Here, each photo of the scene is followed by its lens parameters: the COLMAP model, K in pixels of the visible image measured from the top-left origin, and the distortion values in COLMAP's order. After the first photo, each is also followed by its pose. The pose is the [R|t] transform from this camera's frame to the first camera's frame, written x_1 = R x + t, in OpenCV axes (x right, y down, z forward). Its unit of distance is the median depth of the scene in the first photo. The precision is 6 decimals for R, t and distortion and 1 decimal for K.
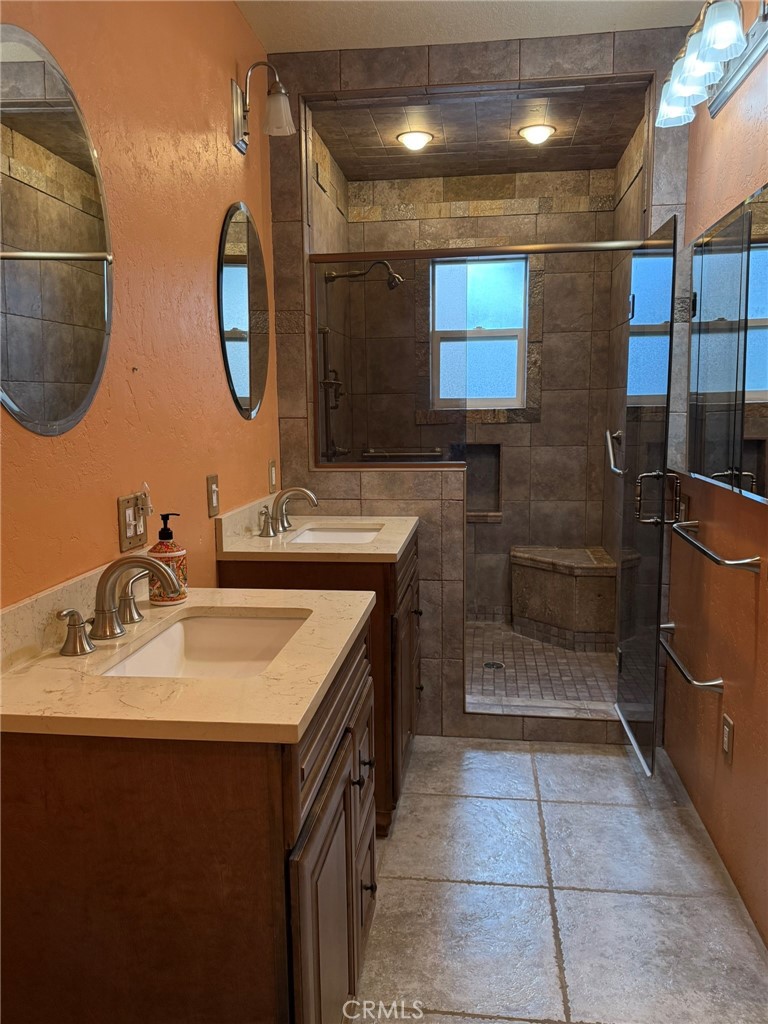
lens RADIAL K [[785.3, 0, 384.0], [0, 785.3, 512.0], [0, 0, 1]] dist [0.153781, -0.269468]
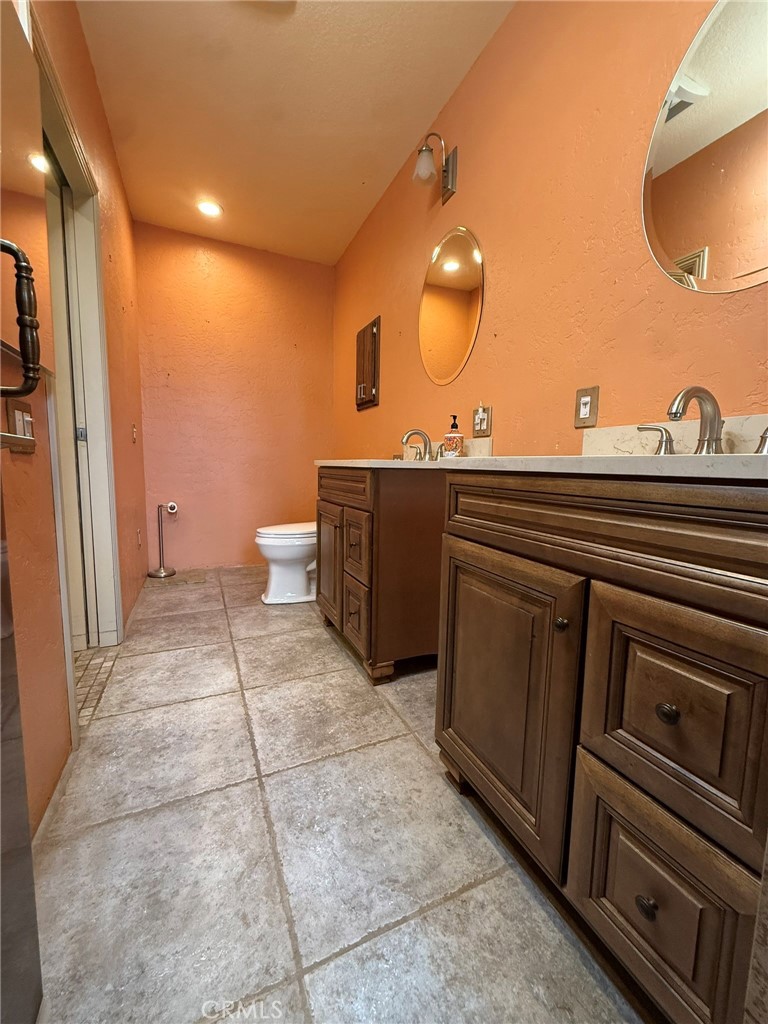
lens RADIAL K [[407.2, 0, 386.0], [0, 407.2, 509.2], [0, 0, 1]] dist [-0.001392, 0.000499]
pose [[-0.848208, 0.051452, -0.527158, 0.169523], [-0.080892, 0.971011, 0.224932, 0.005949], [0.523449, 0.233432, -0.819457, 0.741273]]
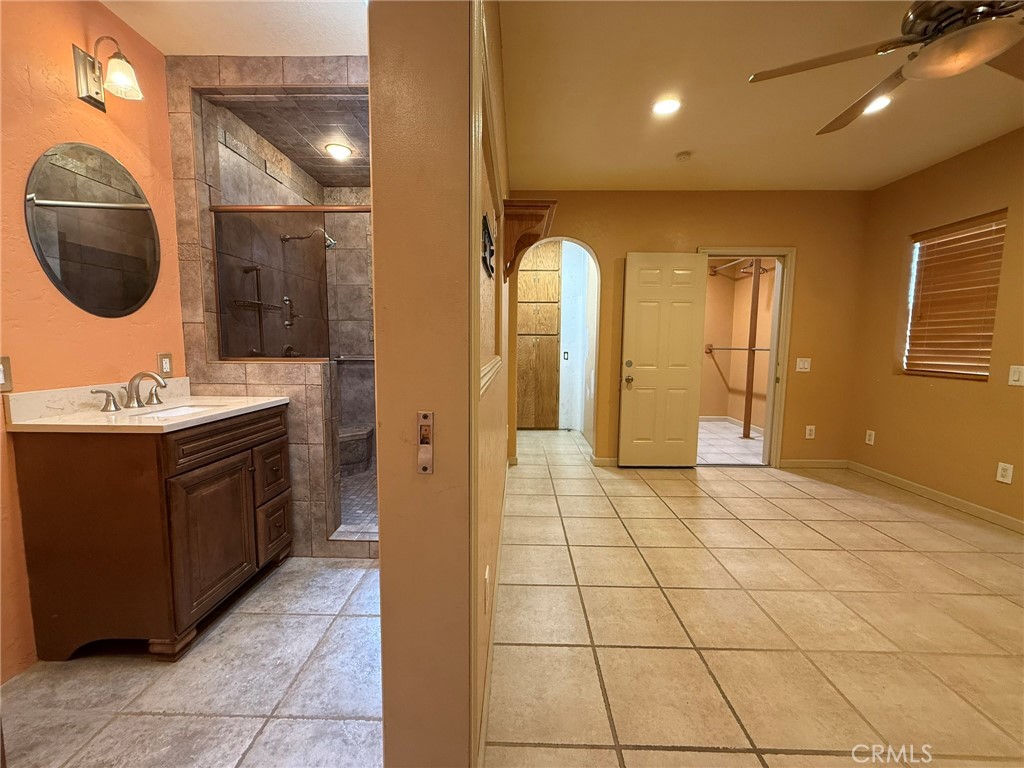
lens RADIAL K [[407.2, 0, 509.1], [0, 407.2, 384.1], [0, 0, 1]] dist [-0.001392, 0.000499]
pose [[0.994351, 0.007173, 0.105895, 0.251178], [-0.002754, 0.999122, -0.041814, 0.008652], [-0.106102, 0.041286, 0.993498, 0.189820]]
